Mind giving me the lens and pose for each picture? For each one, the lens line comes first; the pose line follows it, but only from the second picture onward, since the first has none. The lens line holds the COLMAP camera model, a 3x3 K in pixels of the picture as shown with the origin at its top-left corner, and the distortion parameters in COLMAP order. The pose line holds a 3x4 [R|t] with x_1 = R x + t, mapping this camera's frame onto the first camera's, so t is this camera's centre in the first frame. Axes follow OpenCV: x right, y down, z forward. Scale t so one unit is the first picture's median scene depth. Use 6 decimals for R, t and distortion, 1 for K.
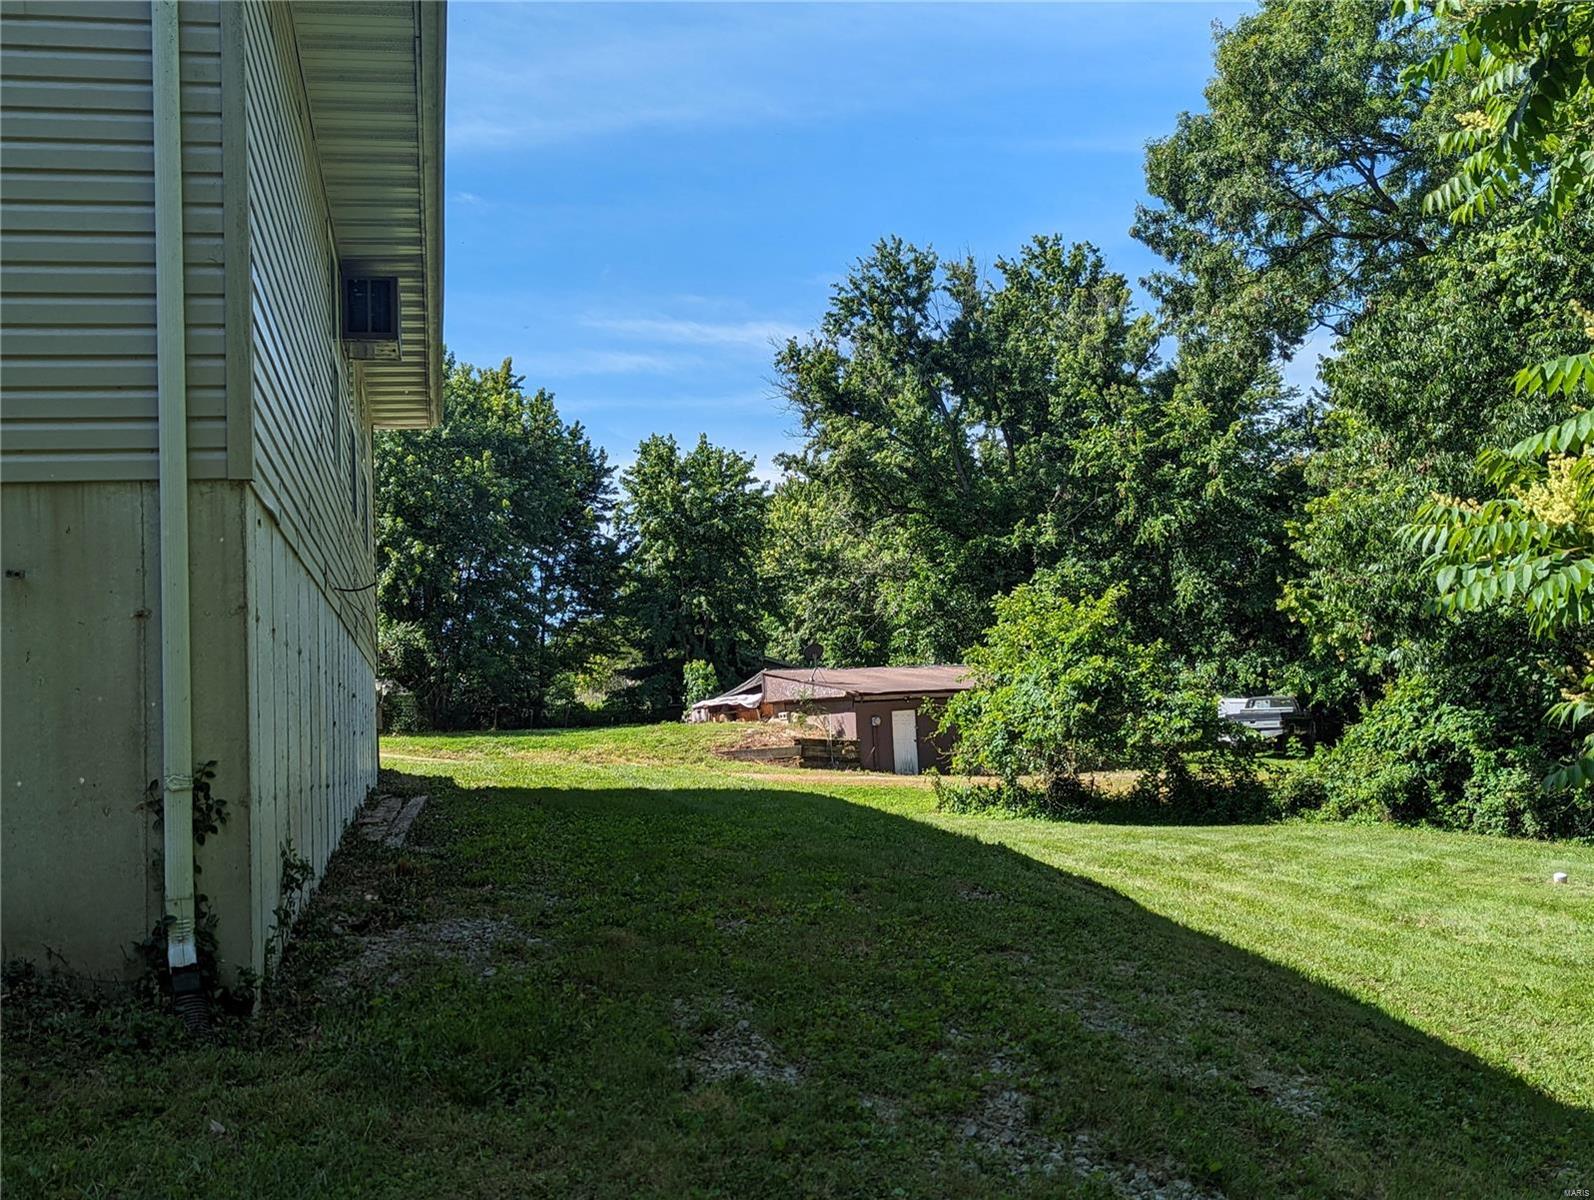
lens RADIAL K [[1743.3, 0, 789.7], [0, 1743.3, 584.1], [0, 0, 1]] dist [0.108296, -0.221287]
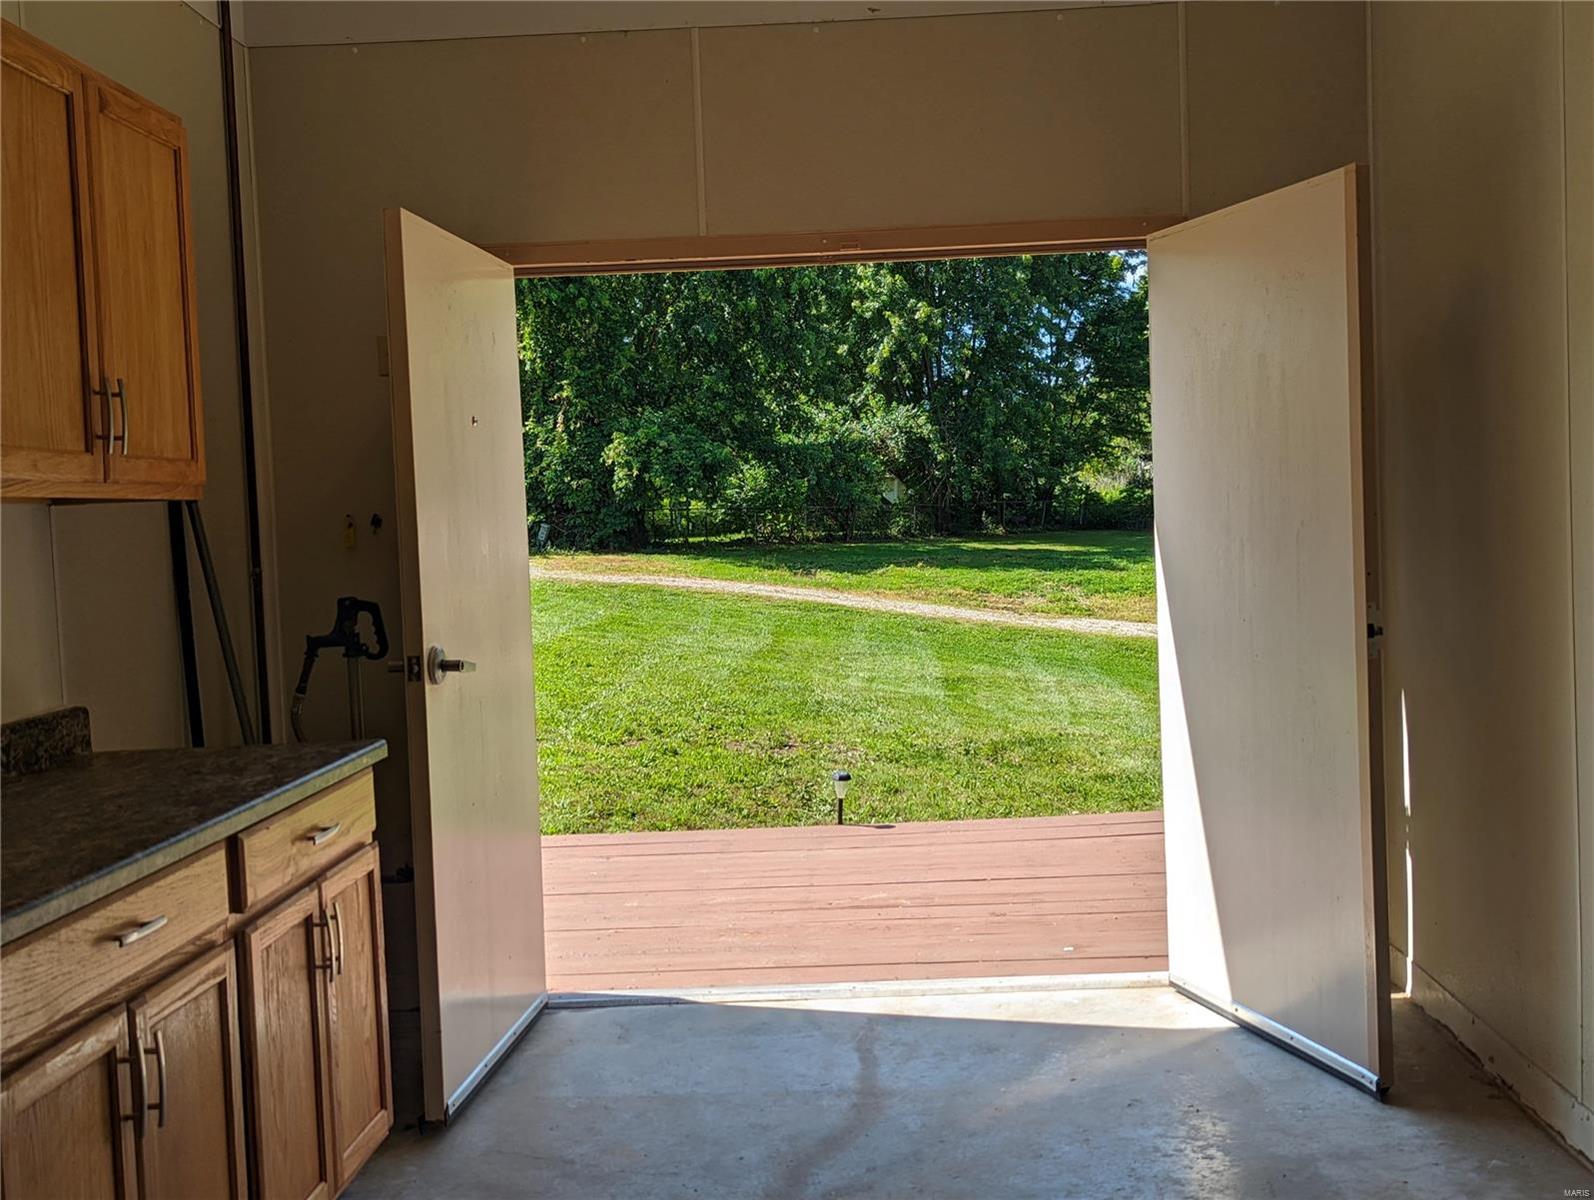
lens RADIAL K [[1743.3, 0, 789.7], [0, 1743.3, 584.1], [0, 0, 1]] dist [0.108296, -0.221287]
pose [[0.969862, 0.020808, -0.242765, -0.073335], [0.013213, 0.990389, 0.137676, -0.007921], [0.243297, -0.136734, 0.960266, 0.198776]]
